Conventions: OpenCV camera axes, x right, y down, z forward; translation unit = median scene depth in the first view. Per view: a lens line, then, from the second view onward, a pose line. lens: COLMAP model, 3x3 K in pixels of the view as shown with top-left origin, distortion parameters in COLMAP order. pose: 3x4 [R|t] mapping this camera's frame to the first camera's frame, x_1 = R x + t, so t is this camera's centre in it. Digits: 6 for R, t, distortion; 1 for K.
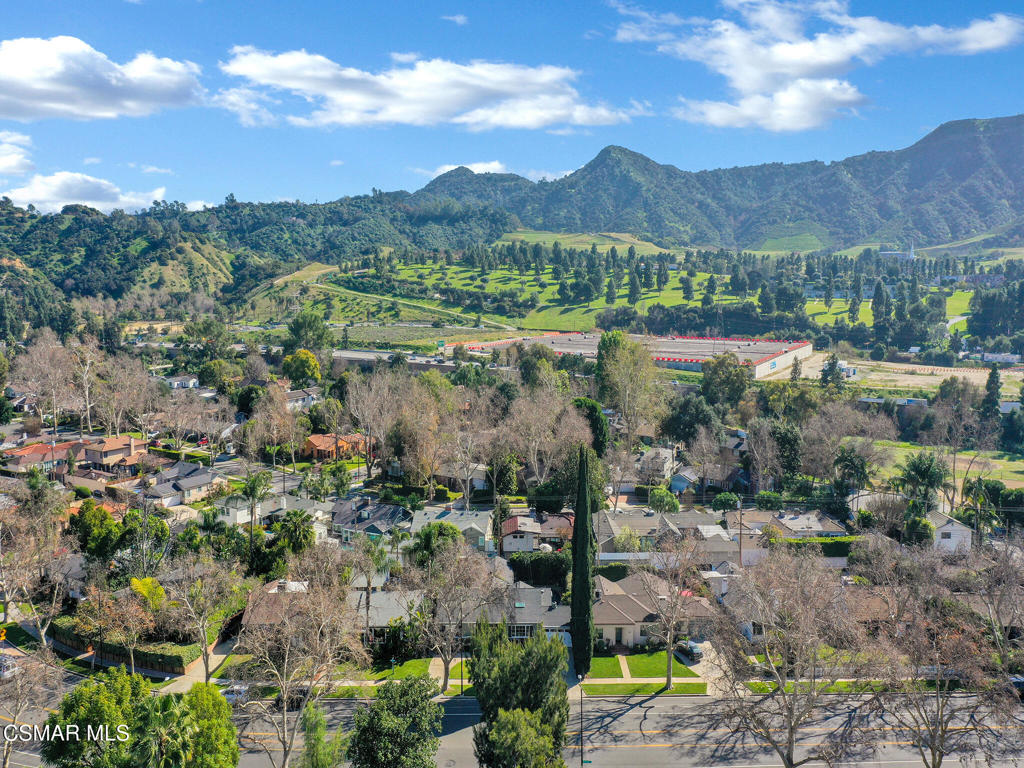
lens RADIAL K [[789.7, 0, 511.6], [0, 789.7, 382.5], [0, 0, 1]] dist [0.002786, 0.002156]
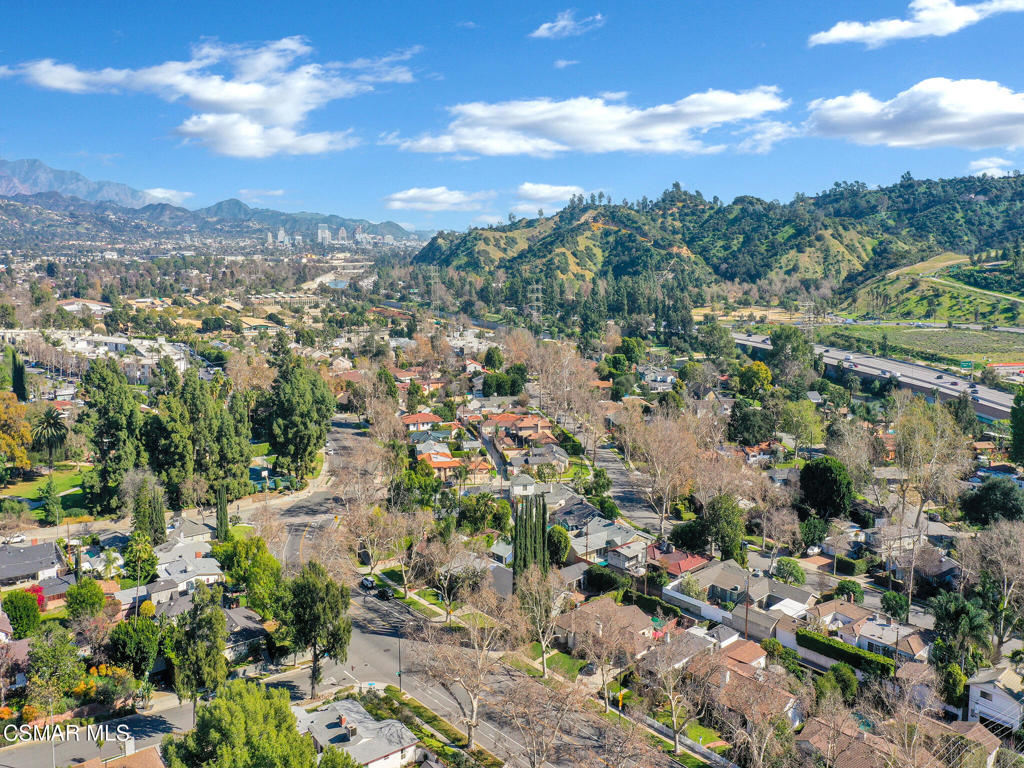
lens RADIAL K [[789.7, 0, 510.3], [0, 789.7, 384.3], [0, 0, 1]] dist [0.002786, 0.002156]
pose [[0.664277, 0.131653, -0.735801, 0.099833], [-0.102945, 0.991100, 0.084394, -0.020892], [0.740363, 0.019686, 0.671918, -0.000001]]
